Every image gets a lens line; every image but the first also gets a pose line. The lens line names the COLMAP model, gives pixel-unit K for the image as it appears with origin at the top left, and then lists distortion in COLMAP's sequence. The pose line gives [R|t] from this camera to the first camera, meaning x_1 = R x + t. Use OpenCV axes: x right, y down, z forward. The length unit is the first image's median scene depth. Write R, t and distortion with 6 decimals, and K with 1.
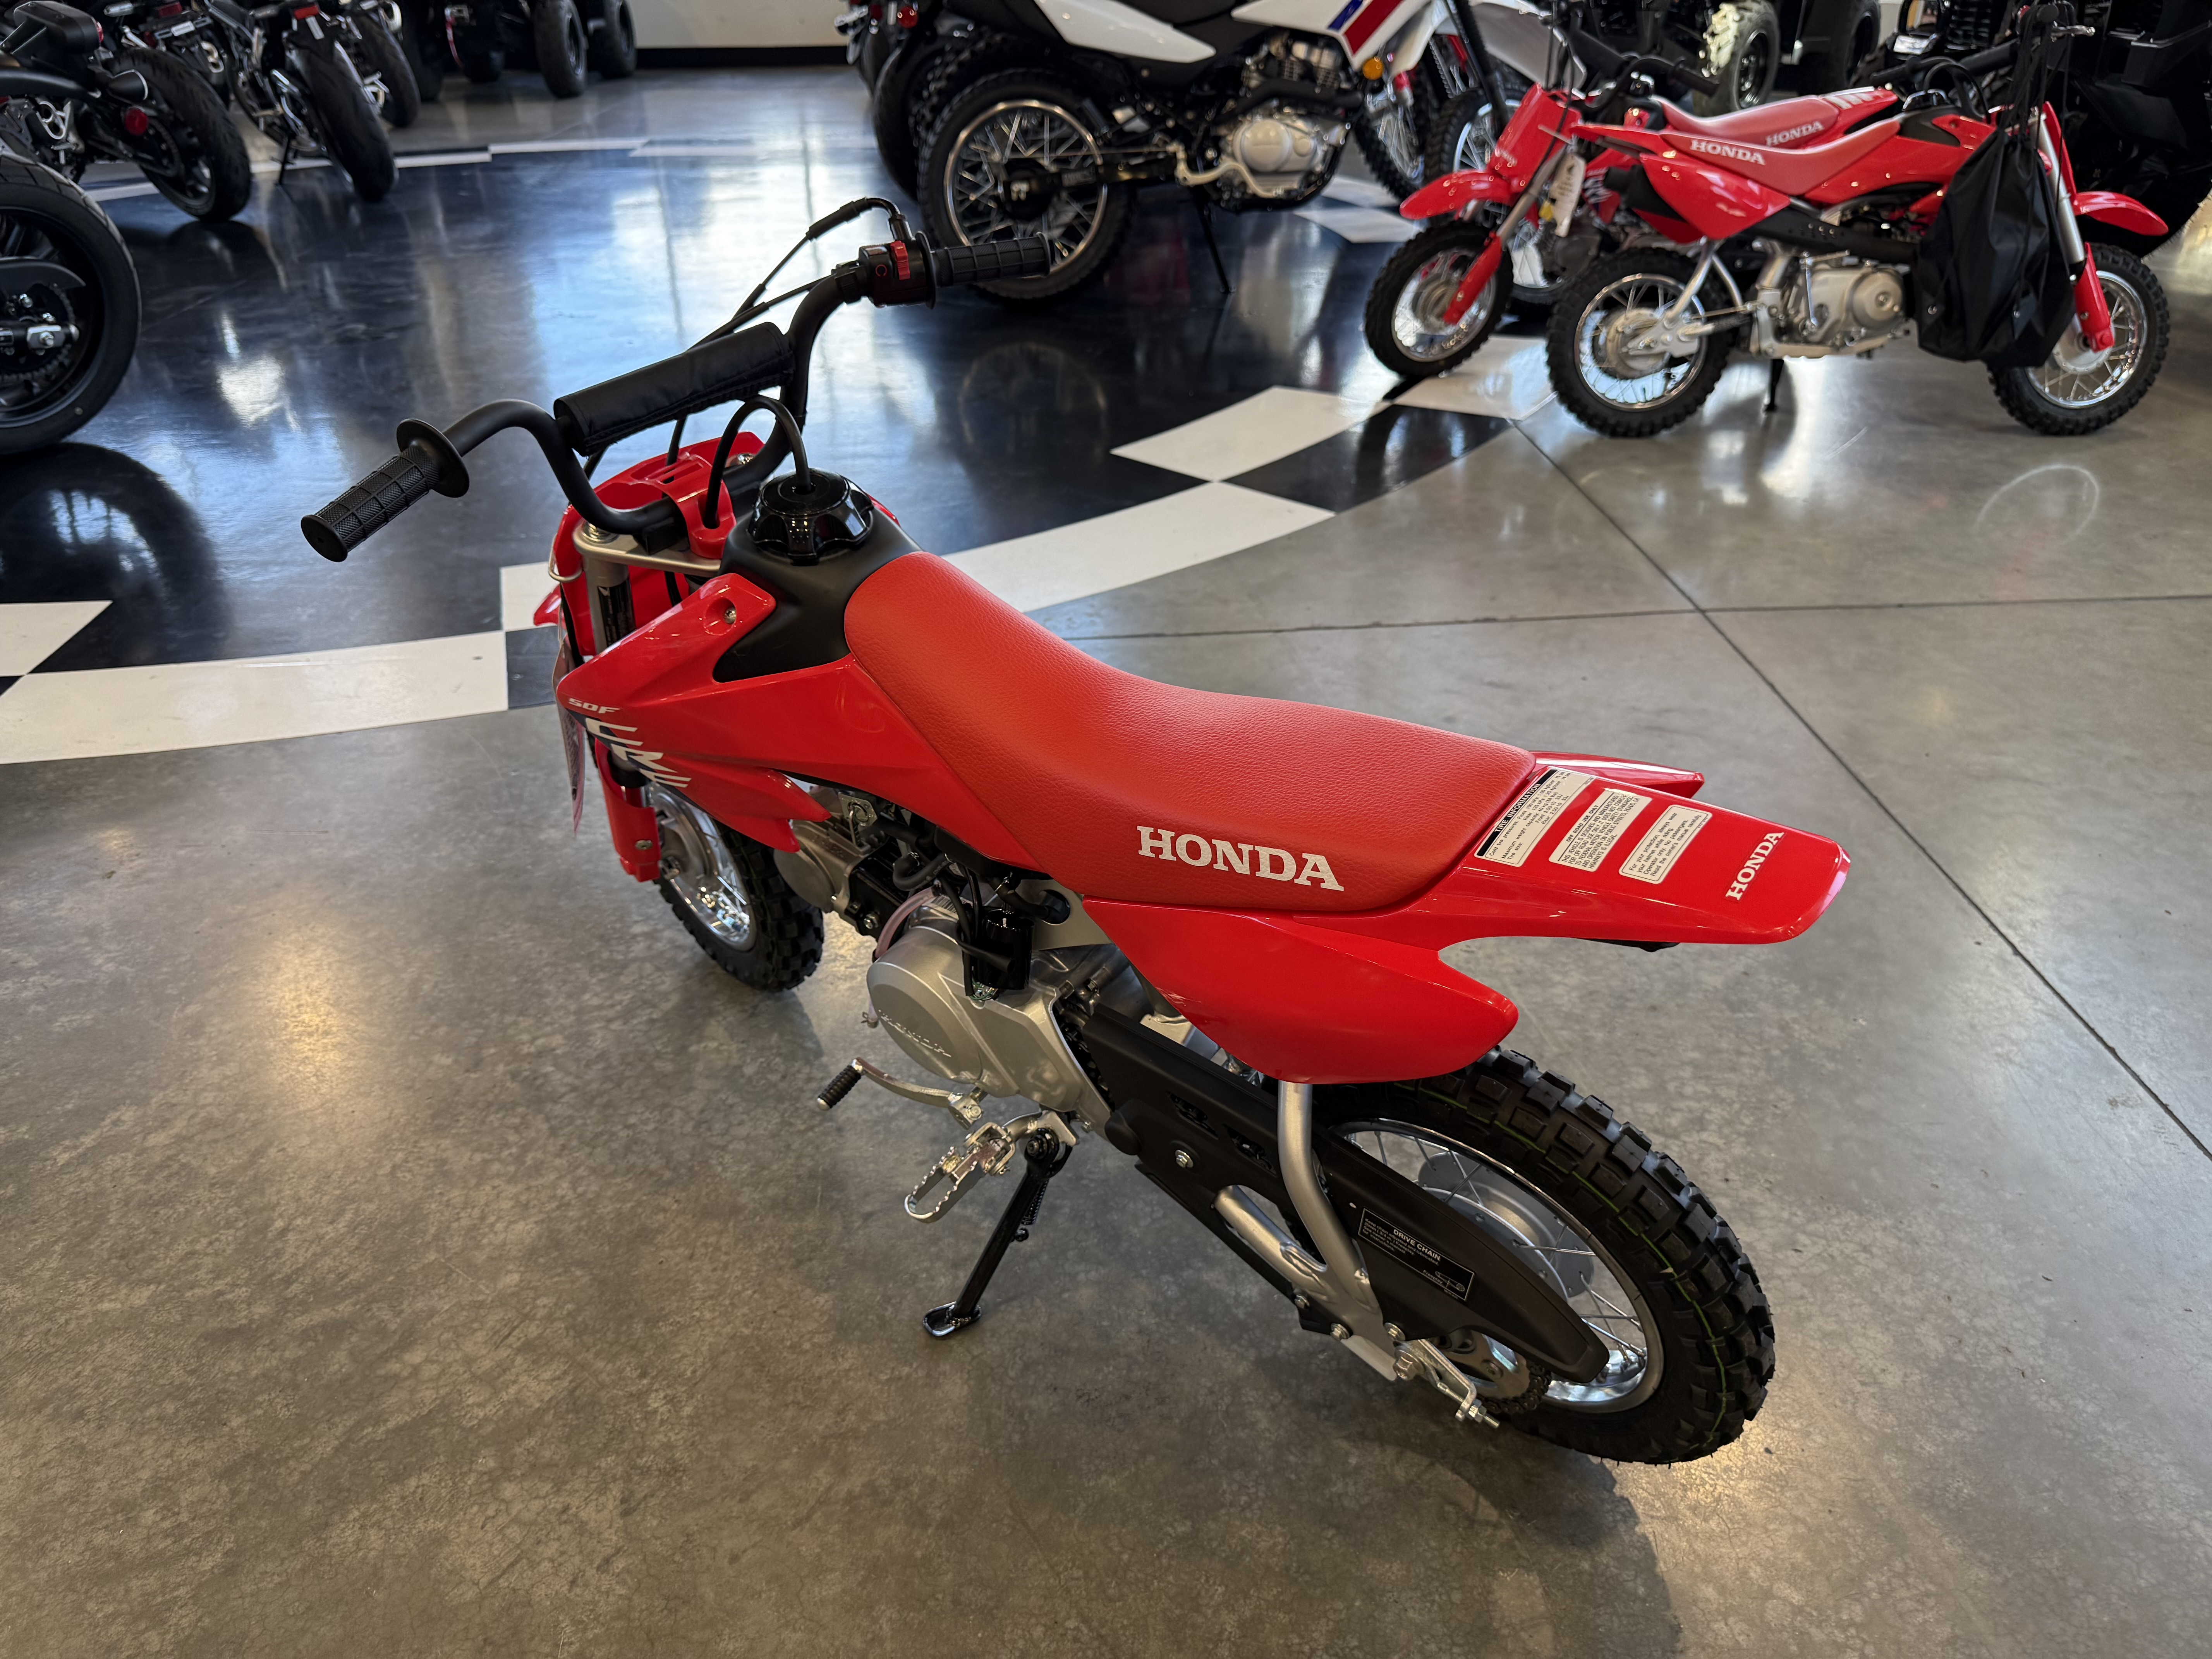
lens RADIAL K [[1588.8, 0, 1114.0], [0, 1588.8, 831.0], [0, 0, 1]] dist [0.030842, -0.046684]
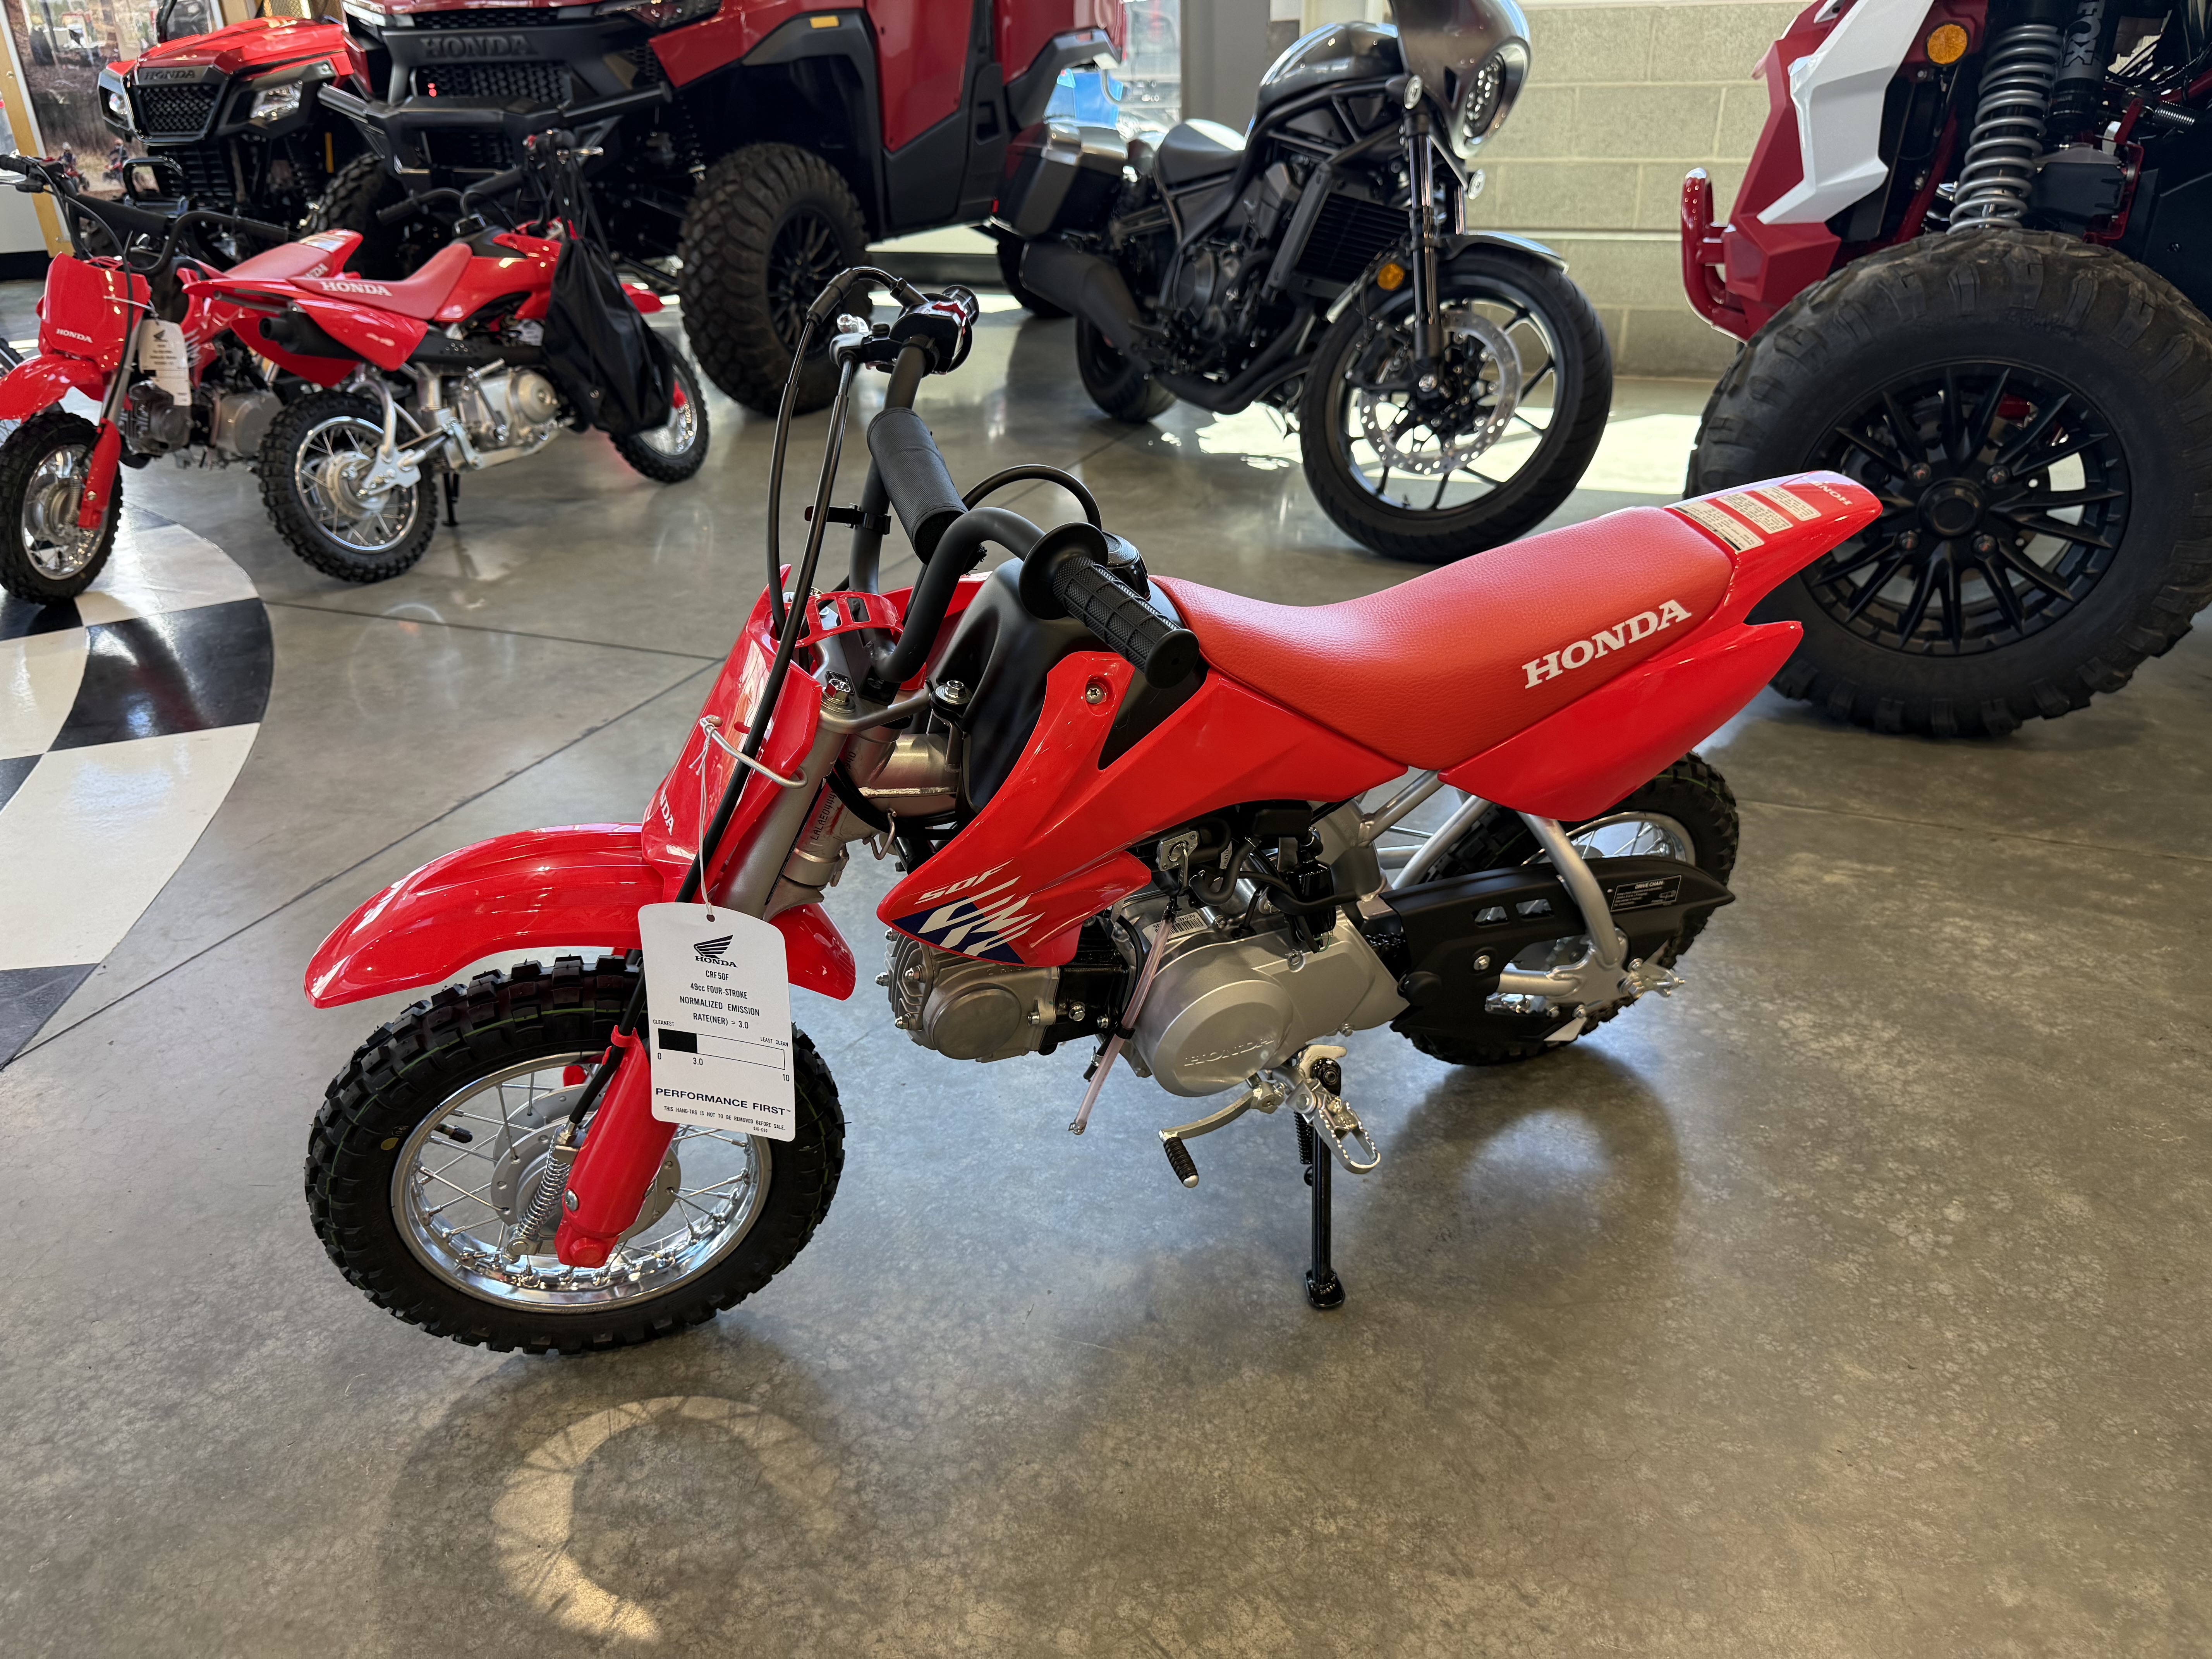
lens RADIAL K [[1572.5, 0, 1110.8], [0, 1572.5, 832.4], [0, 0, 1]] dist [0.012279, -0.016431]
pose [[0.429710, -0.397330, 0.810850, -0.871260], [0.471229, 0.864681, 0.173980, -0.190589], [-0.770254, 0.307336, 0.558796, 0.451181]]
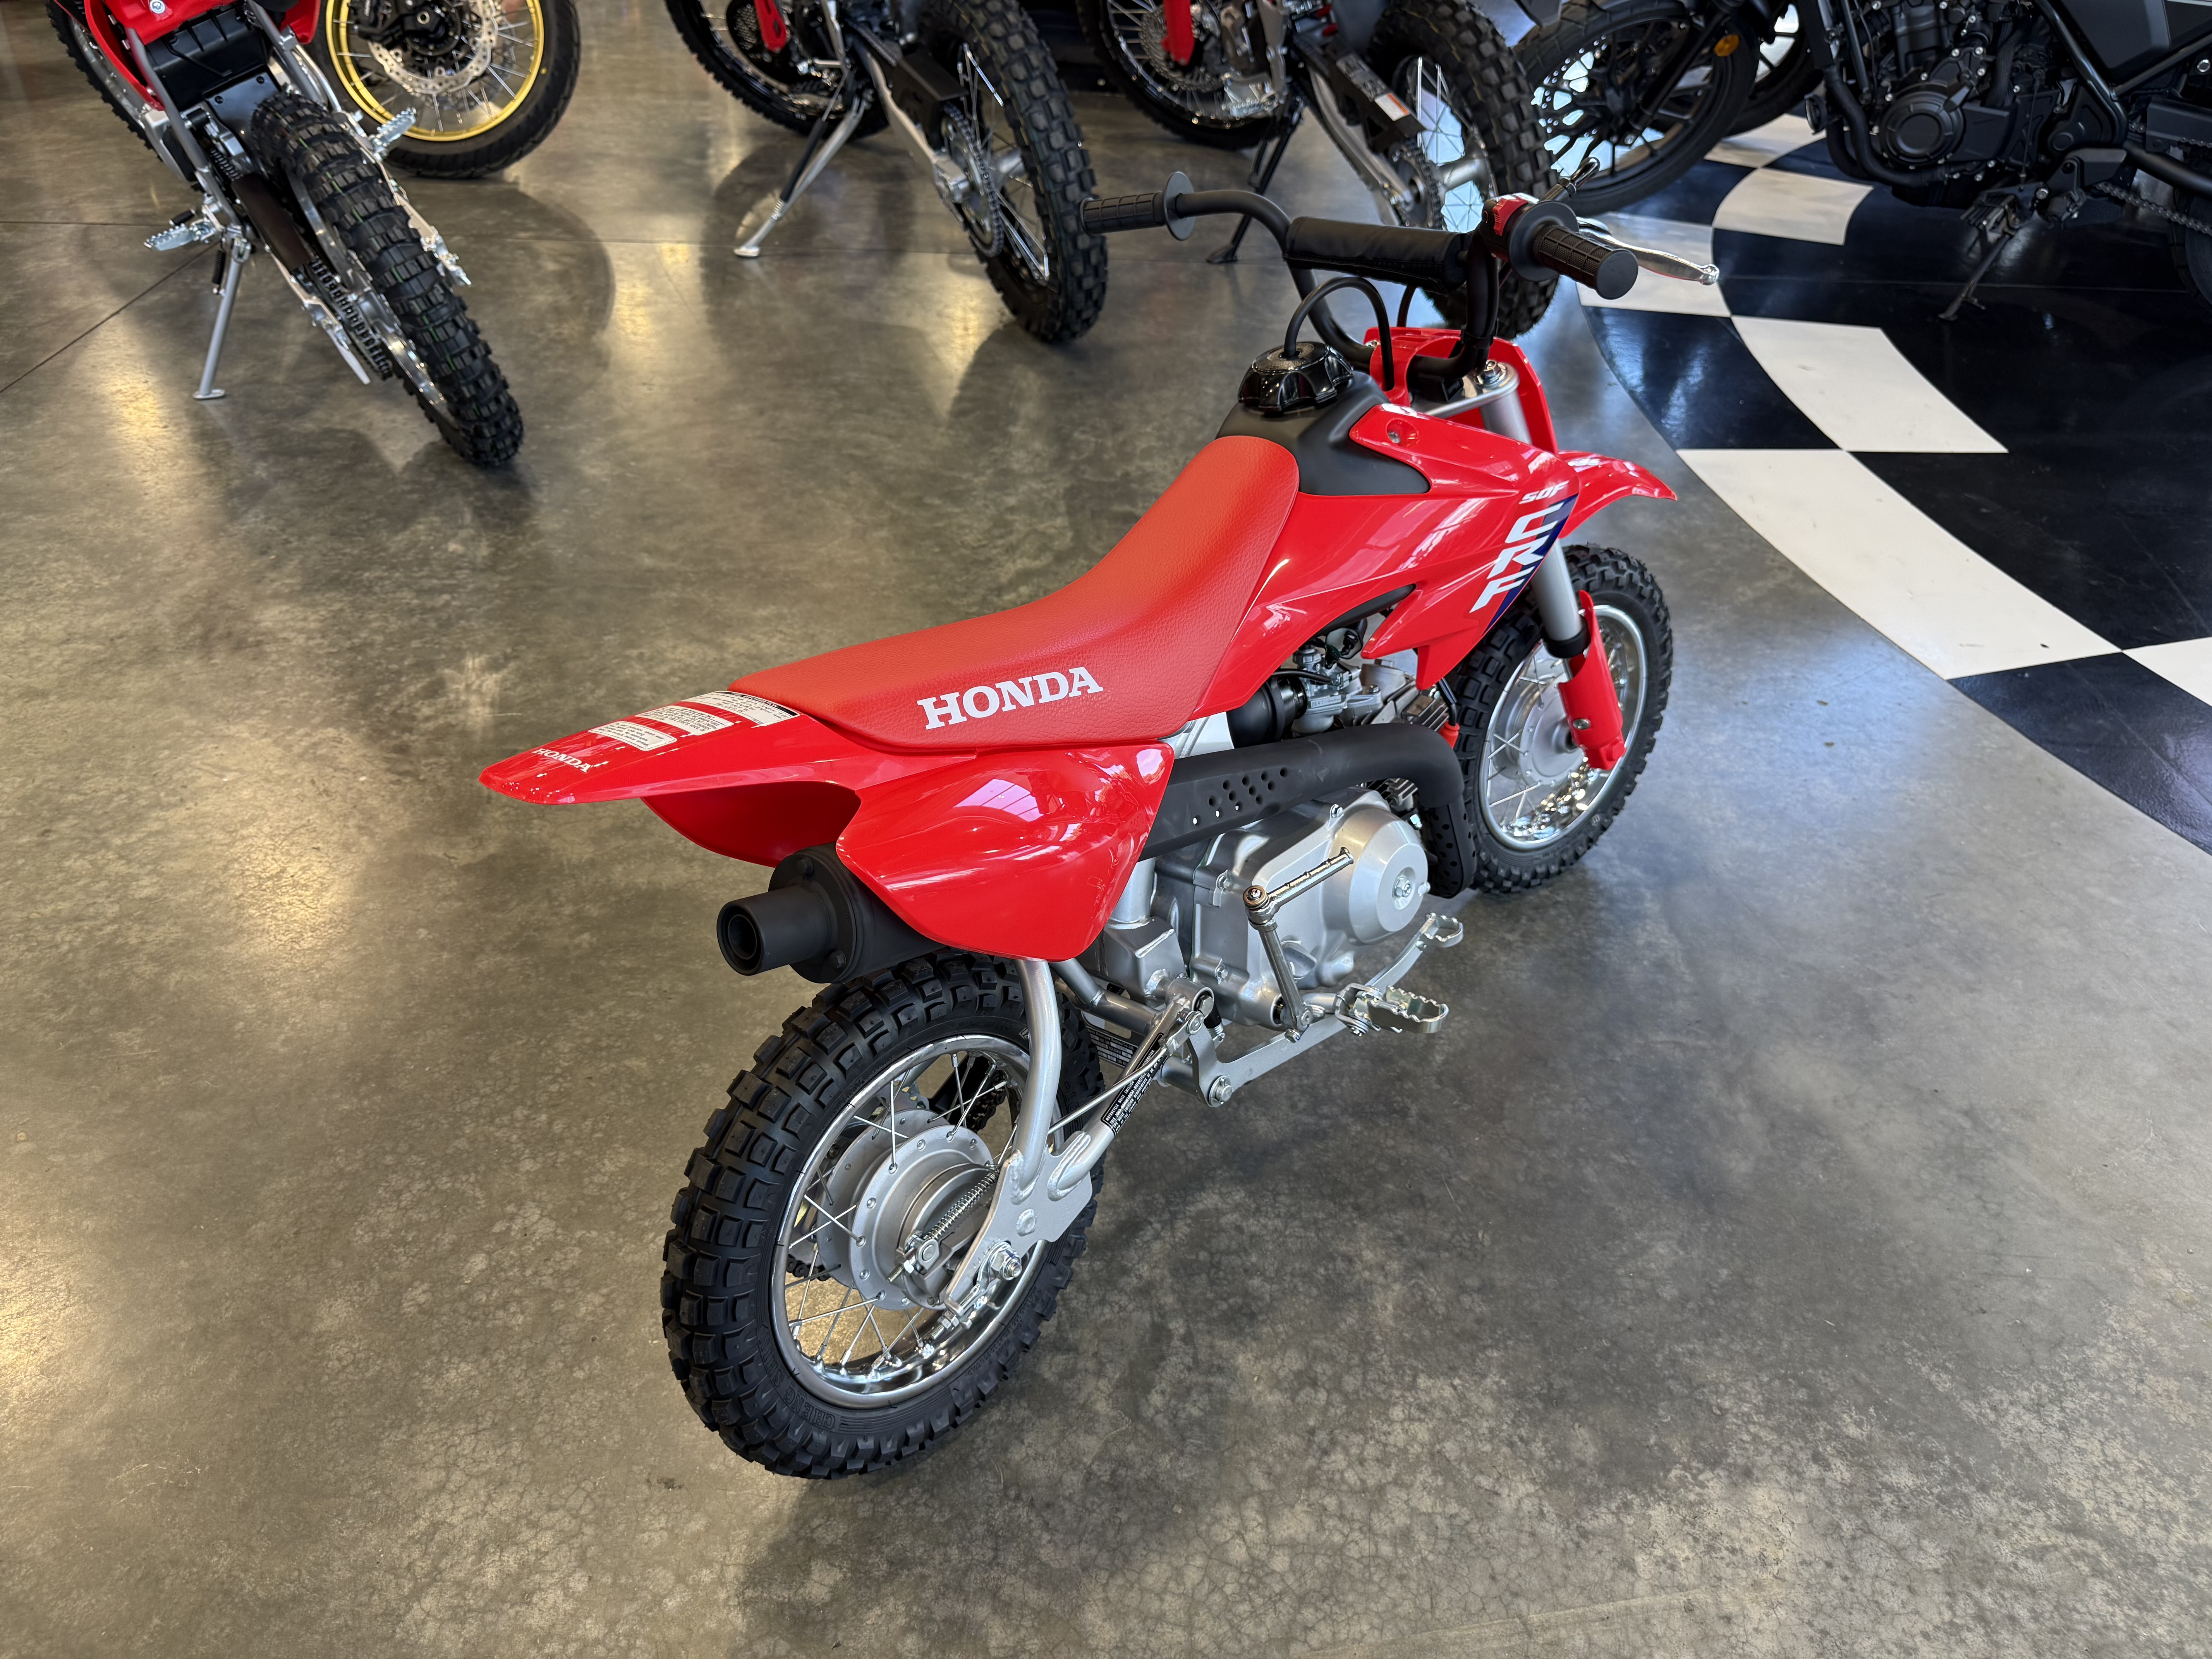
lens RADIAL K [[1612.2, 0, 1103.5], [0, 1612.2, 803.0], [0, 0, 1]] dist [0.068300, -0.104284]
pose [[-0.024207, 0.589209, -0.807618, 0.800005], [-0.531930, 0.676412, 0.509429, -0.446813], [0.846442, 0.441928, 0.297044, 0.589024]]
